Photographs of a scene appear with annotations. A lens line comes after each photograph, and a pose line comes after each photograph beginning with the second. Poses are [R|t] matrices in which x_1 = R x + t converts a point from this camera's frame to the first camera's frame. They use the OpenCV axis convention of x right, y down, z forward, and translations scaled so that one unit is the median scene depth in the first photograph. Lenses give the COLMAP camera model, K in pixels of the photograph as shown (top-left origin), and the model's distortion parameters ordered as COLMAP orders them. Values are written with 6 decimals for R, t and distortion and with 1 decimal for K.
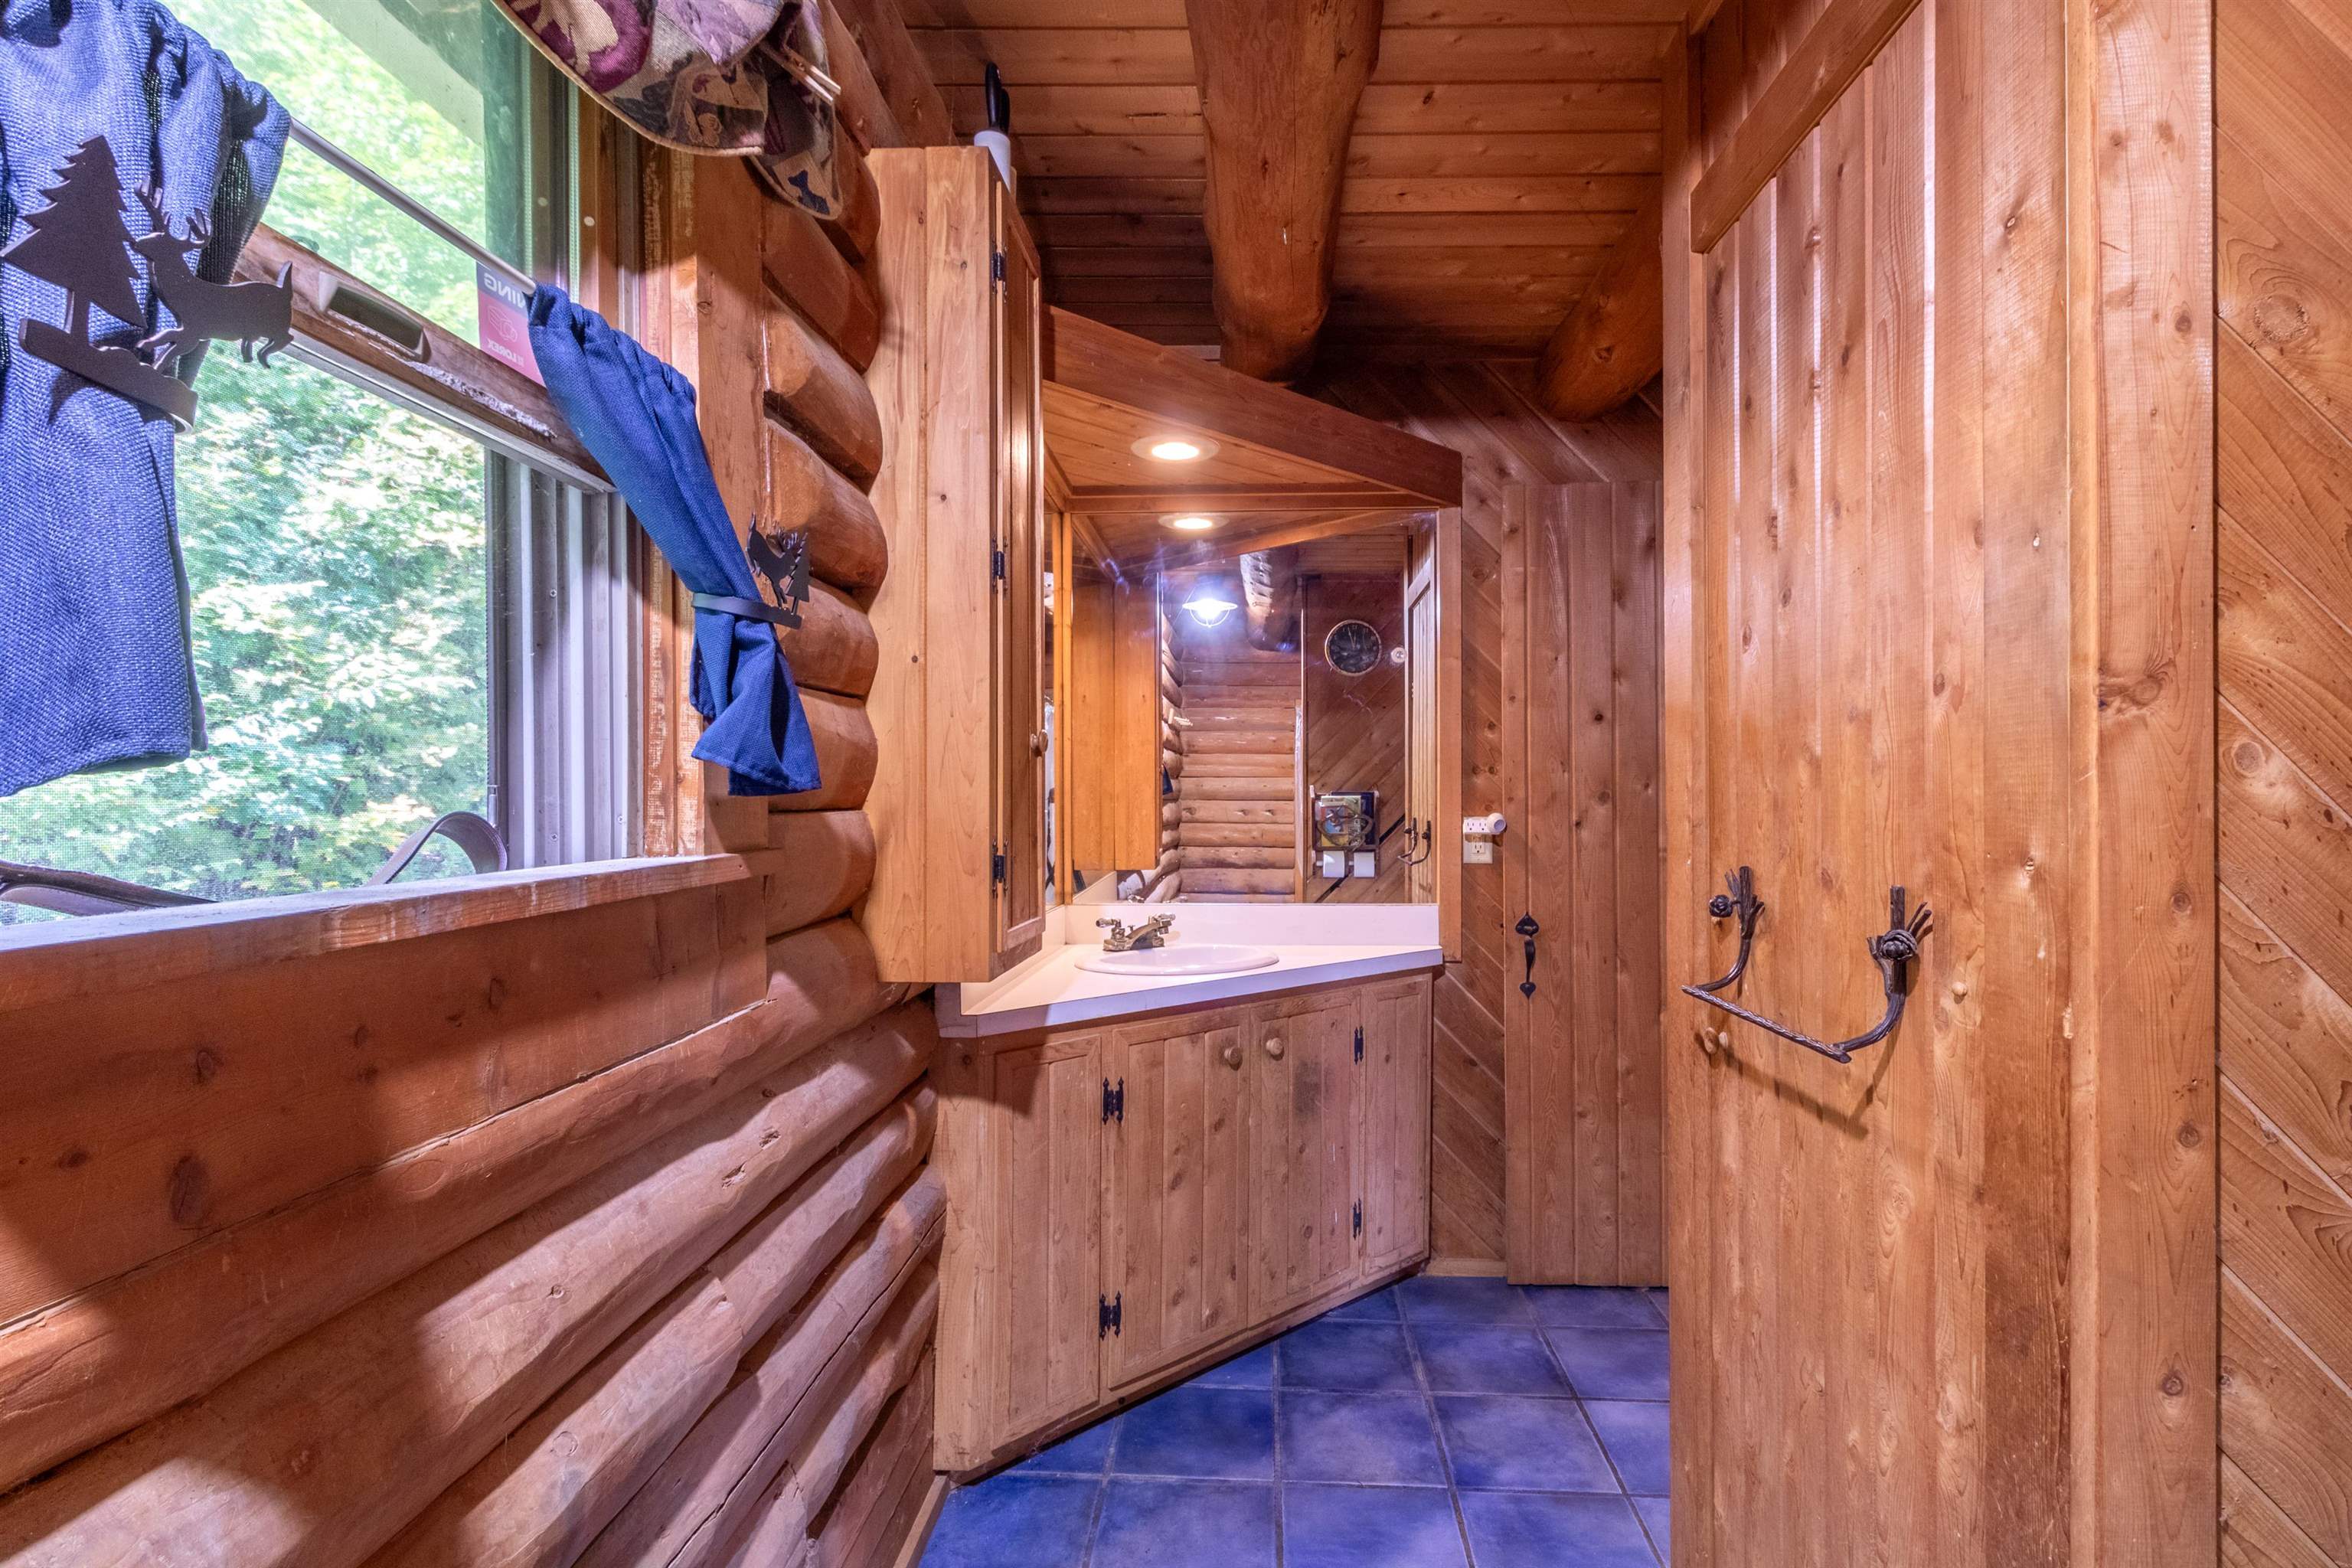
lens RADIAL K [[1112.5, 0, 1192.6], [0, 1112.5, 824.7], [0, 0, 1]] dist [0.003399, 0.000166]
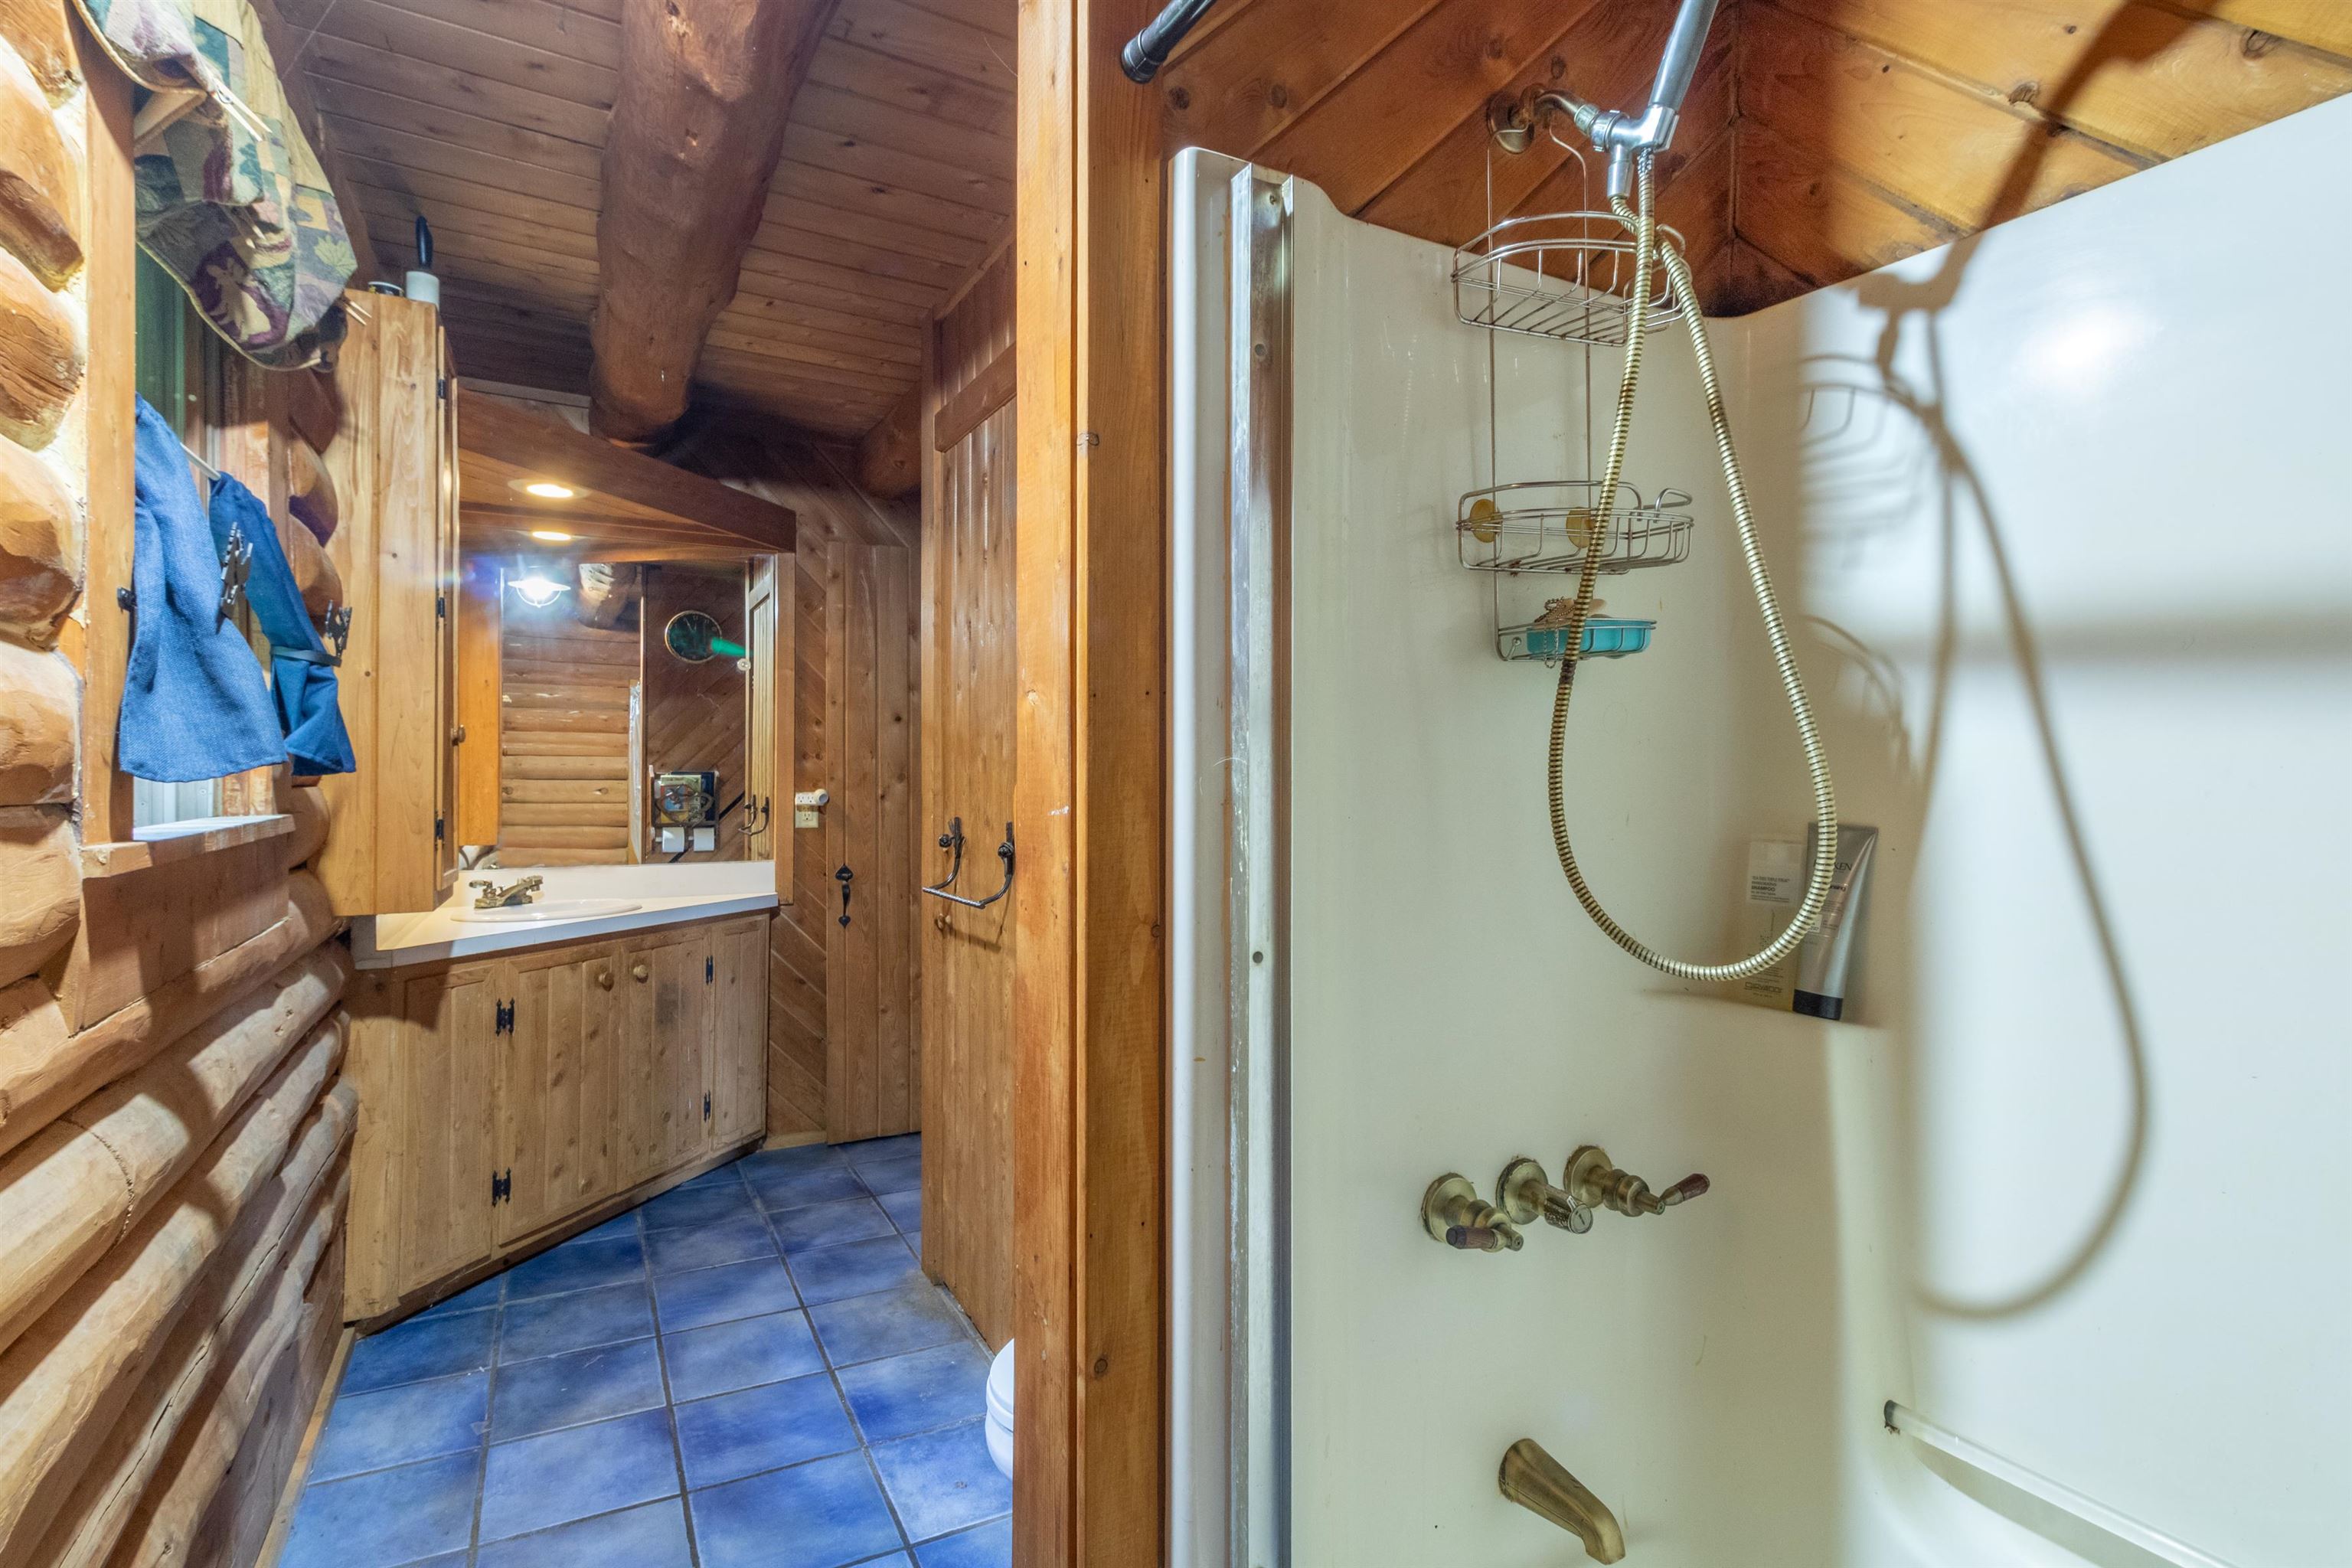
lens RADIAL K [[1096.6, 0, 1181.4], [0, 1096.6, 748.8], [0, 0, 1]] dist [0.002901, 0.000812]
pose [[0.841585, 0.015458, 0.539903, -0.099306], [0.011622, 0.998841, -0.046713, 0.010614], [-0.540000, 0.045588, 0.840430, -0.459294]]
